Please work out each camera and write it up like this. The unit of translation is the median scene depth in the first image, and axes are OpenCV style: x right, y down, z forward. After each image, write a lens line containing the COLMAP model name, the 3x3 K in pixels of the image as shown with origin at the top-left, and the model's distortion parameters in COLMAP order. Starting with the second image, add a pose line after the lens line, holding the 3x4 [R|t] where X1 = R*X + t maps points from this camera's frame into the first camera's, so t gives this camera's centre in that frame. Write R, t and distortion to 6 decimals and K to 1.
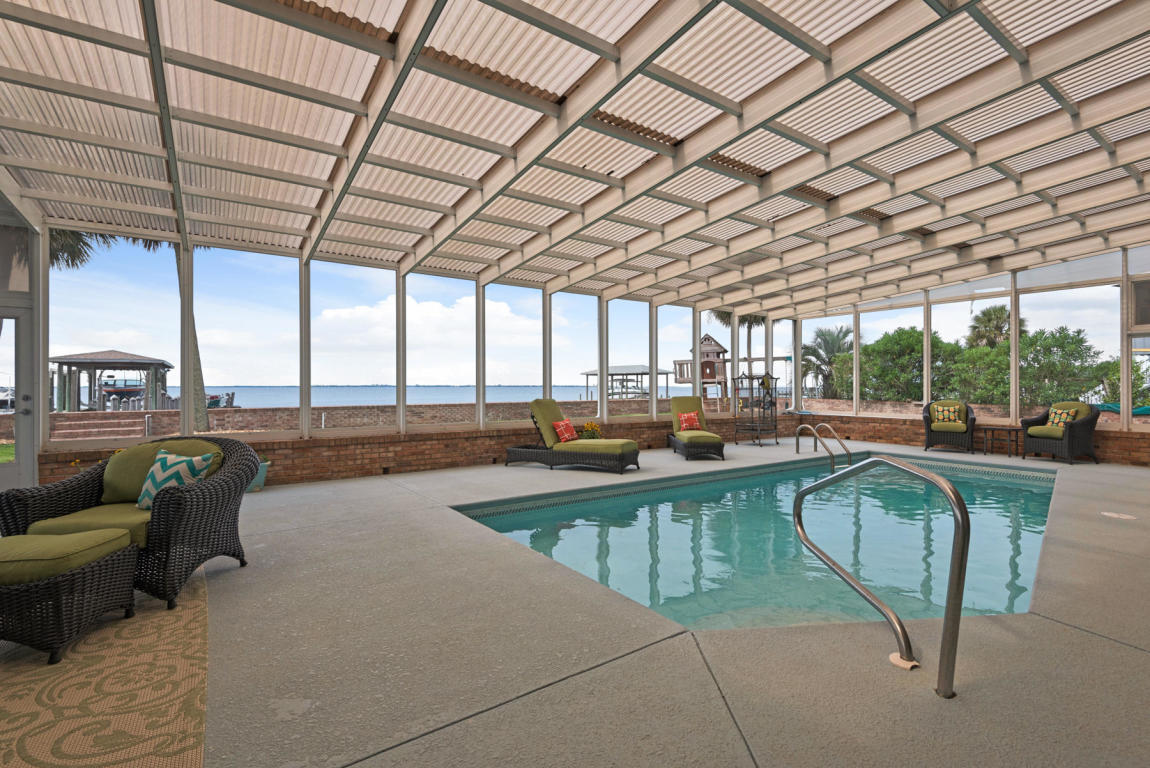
lens RADIAL K [[529.1, 0, 569.4], [0, 529.1, 382.9], [0, 0, 1]] dist [0.020174, -0.004138]
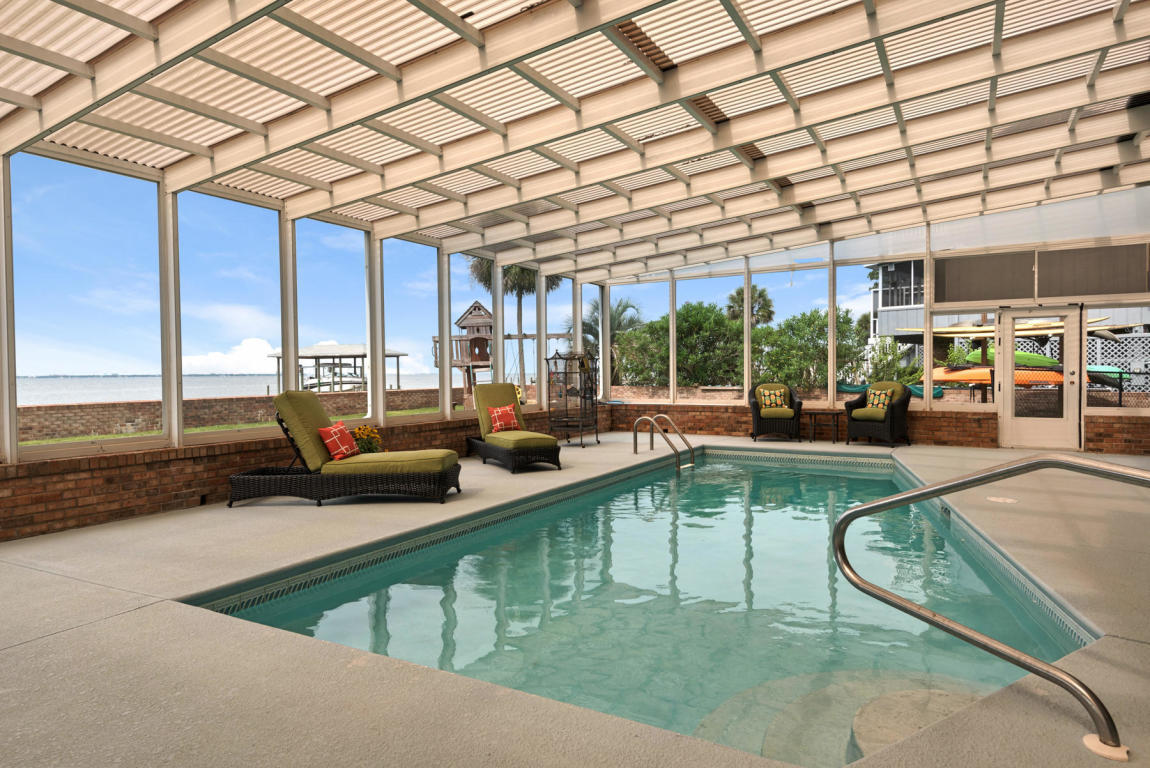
lens RADIAL K [[664.2, 0, 572.8], [0, 664.2, 364.9], [0, 0, 1]] dist [-0.001574, -0.005101]
pose [[0.897523, -0.001870, 0.440964, -0.067162], [0.005157, 0.999967, -0.006257, 0.006000], [-0.440938, 0.007890, 0.897503, 0.123084]]
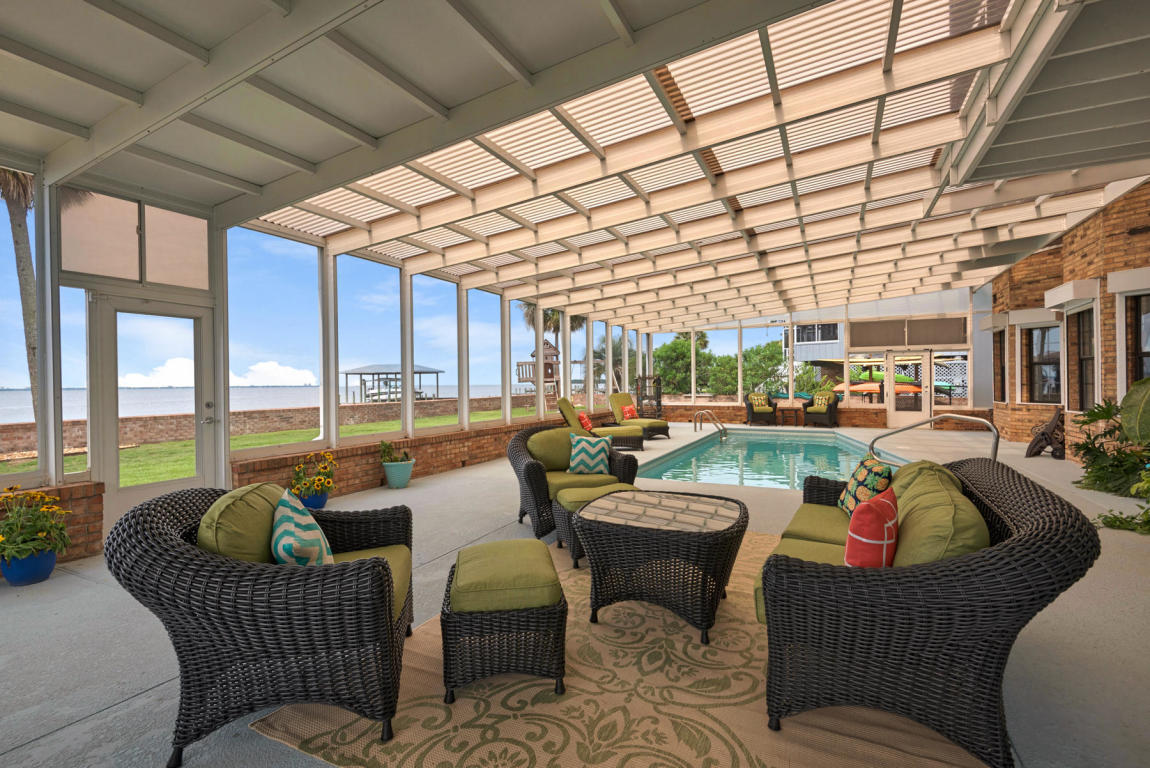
lens RADIAL K [[529.1, 0, 567.1], [0, 529.1, 381.9], [0, 0, 1]] dist [0.020174, -0.004138]
pose [[0.866836, -0.007102, 0.498542, -0.451800], [0.006788, 0.999974, 0.002443, -0.005817], [-0.498546, 0.001266, 0.866862, -0.054179]]
